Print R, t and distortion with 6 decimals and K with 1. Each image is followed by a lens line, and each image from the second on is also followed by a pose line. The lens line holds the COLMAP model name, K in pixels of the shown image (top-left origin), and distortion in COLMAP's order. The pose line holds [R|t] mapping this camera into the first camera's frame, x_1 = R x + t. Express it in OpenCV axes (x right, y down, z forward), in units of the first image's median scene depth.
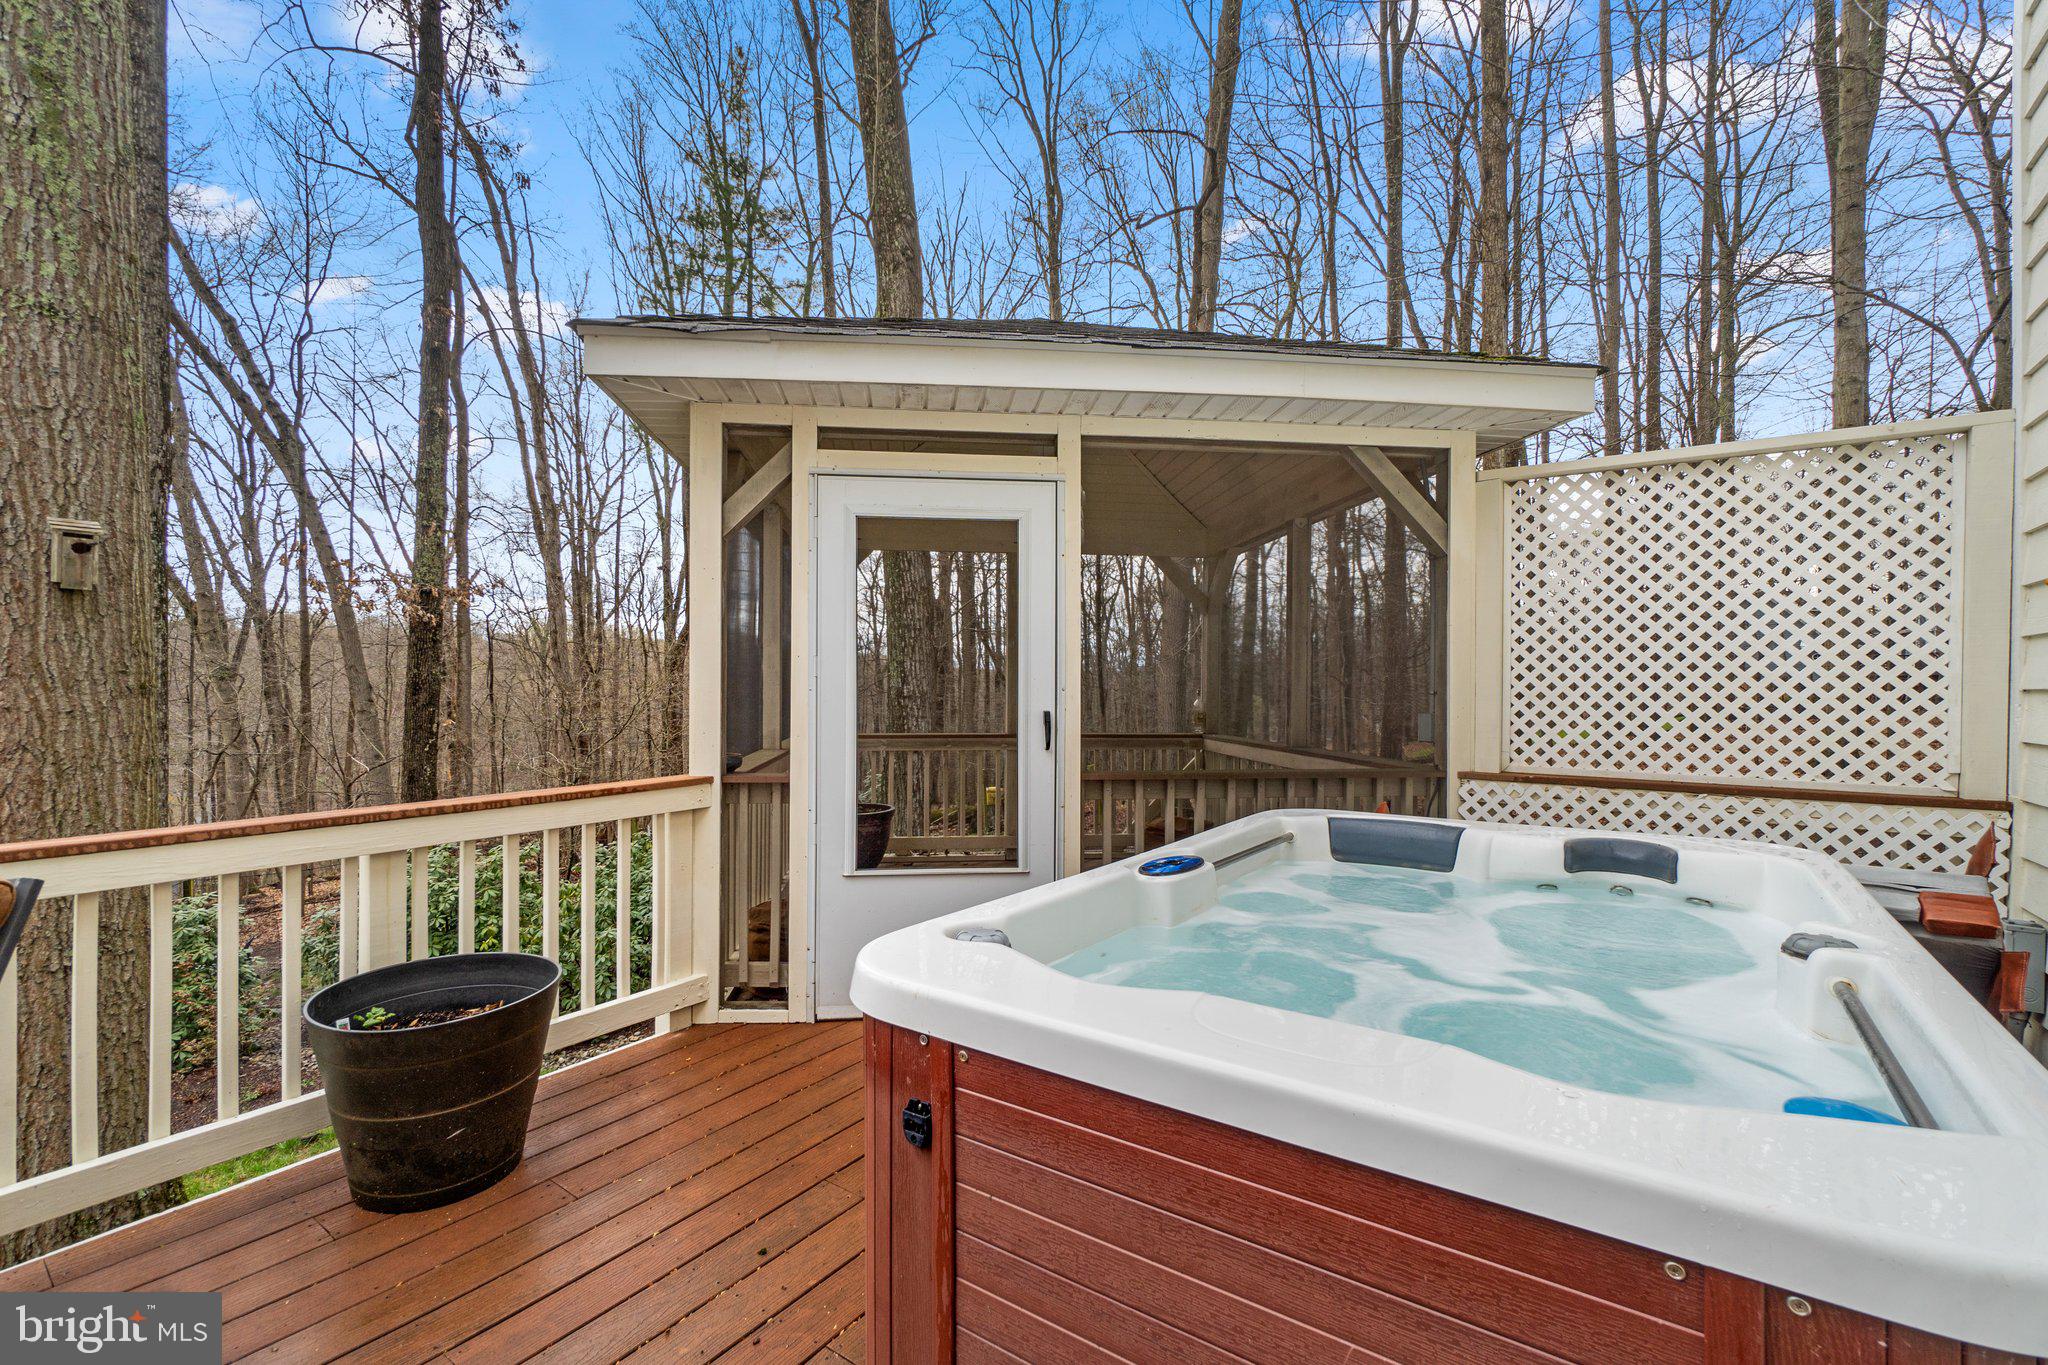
lens RADIAL K [[890.4, 0, 1025.5], [0, 890.4, 694.7], [0, 0, 1]] dist [-0.007825, 0.002797]
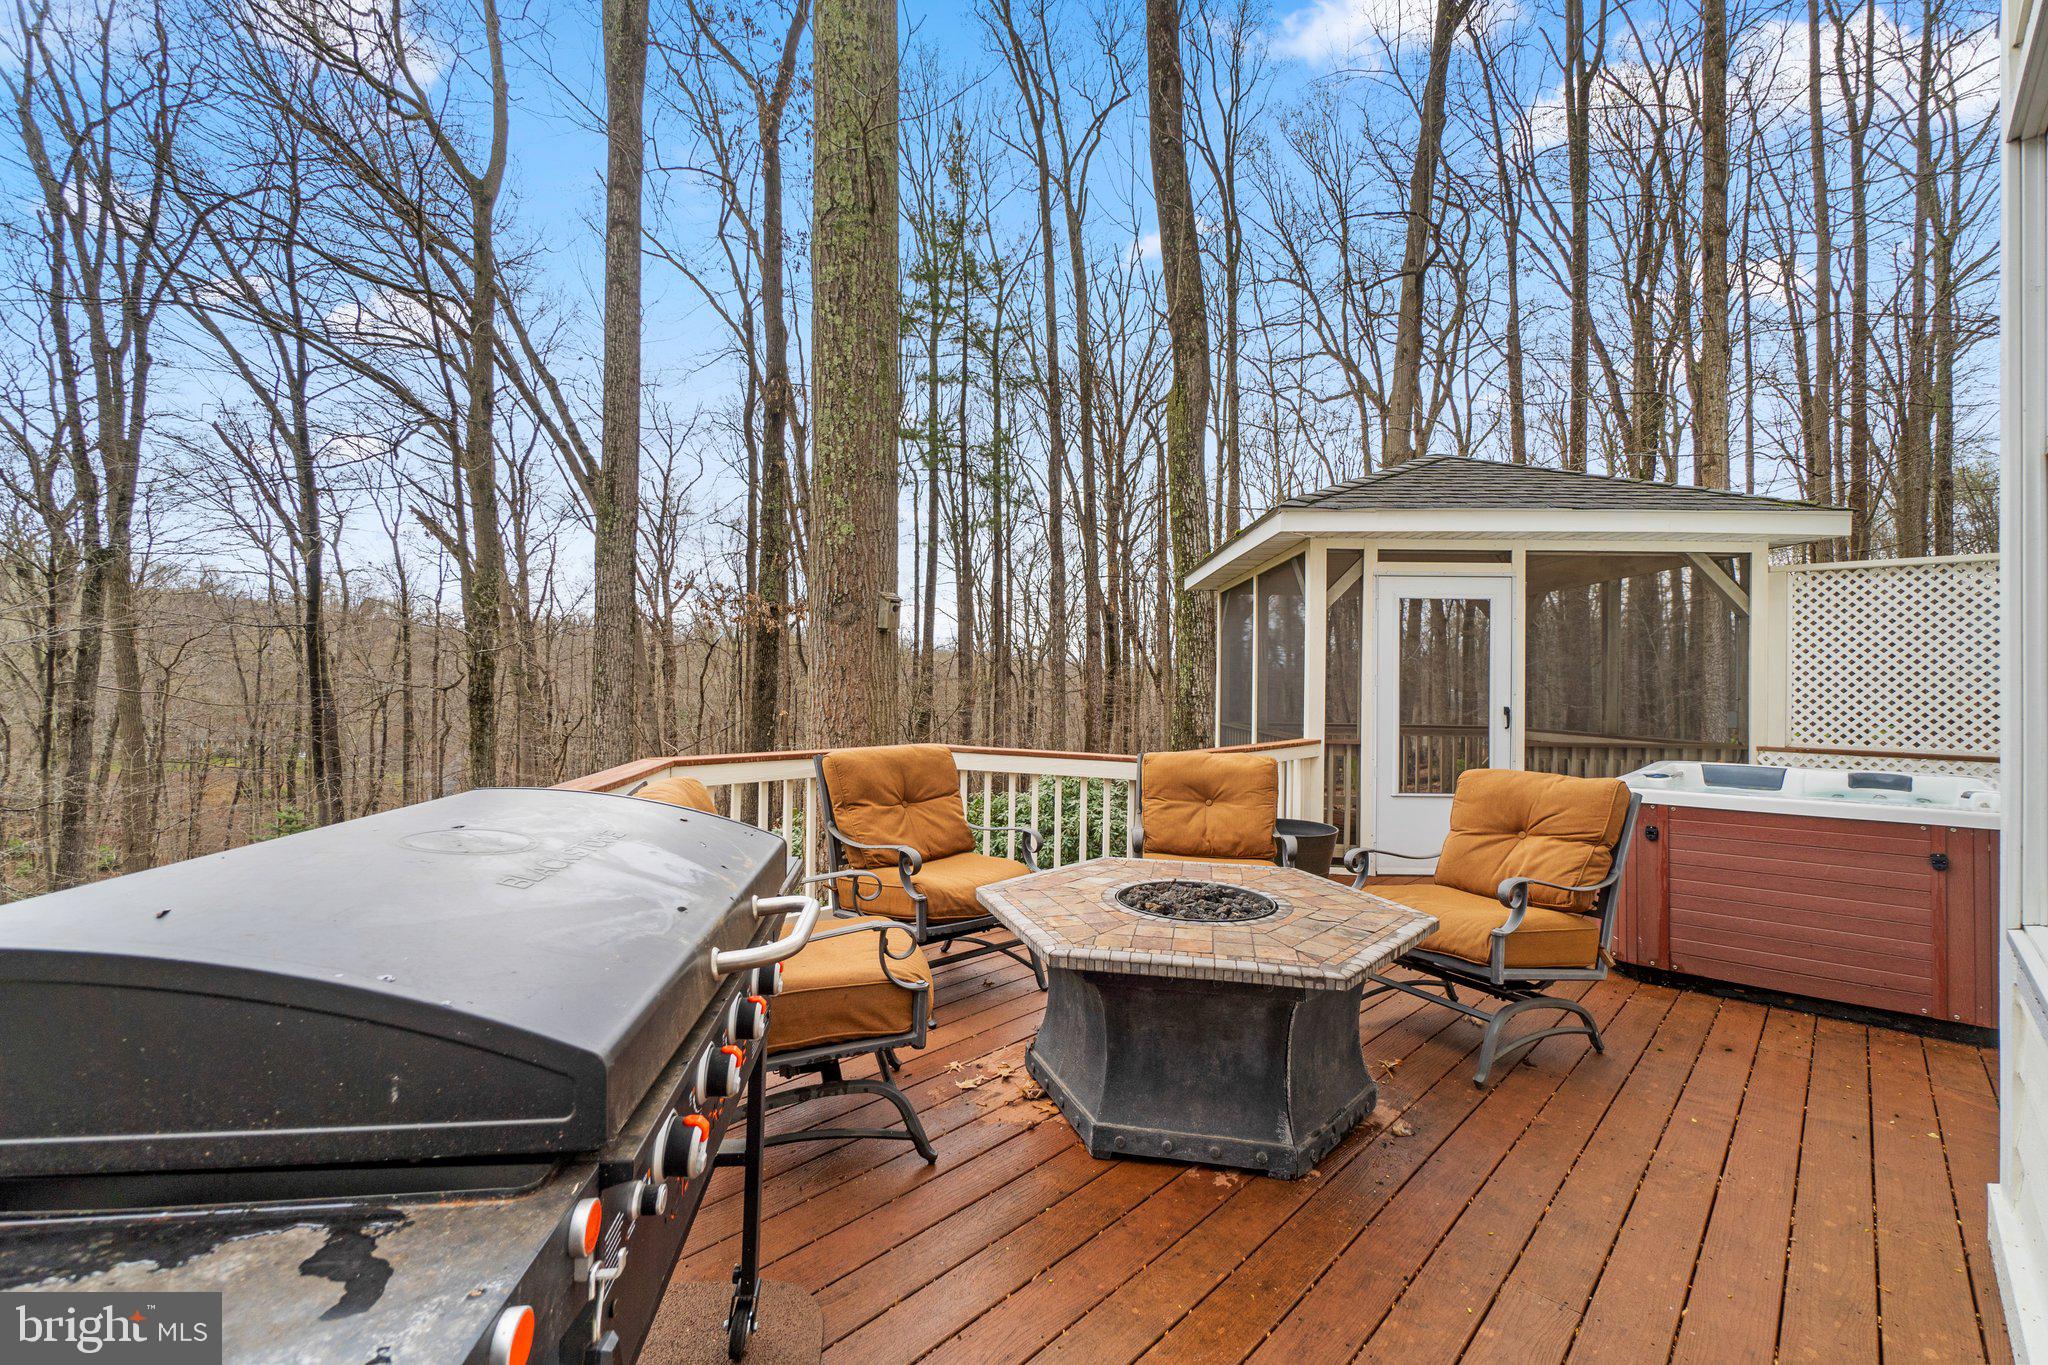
lens RADIAL K [[890.4, 0, 1022.6], [0, 890.4, 683.7], [0, 0, 1]] dist [-0.007825, 0.002797]
pose [[0.990678, 0.007768, -0.136000, -0.077025], [-0.009479, 0.999884, -0.011936, 0.000270], [0.135892, 0.013114, 0.990637, -0.098576]]
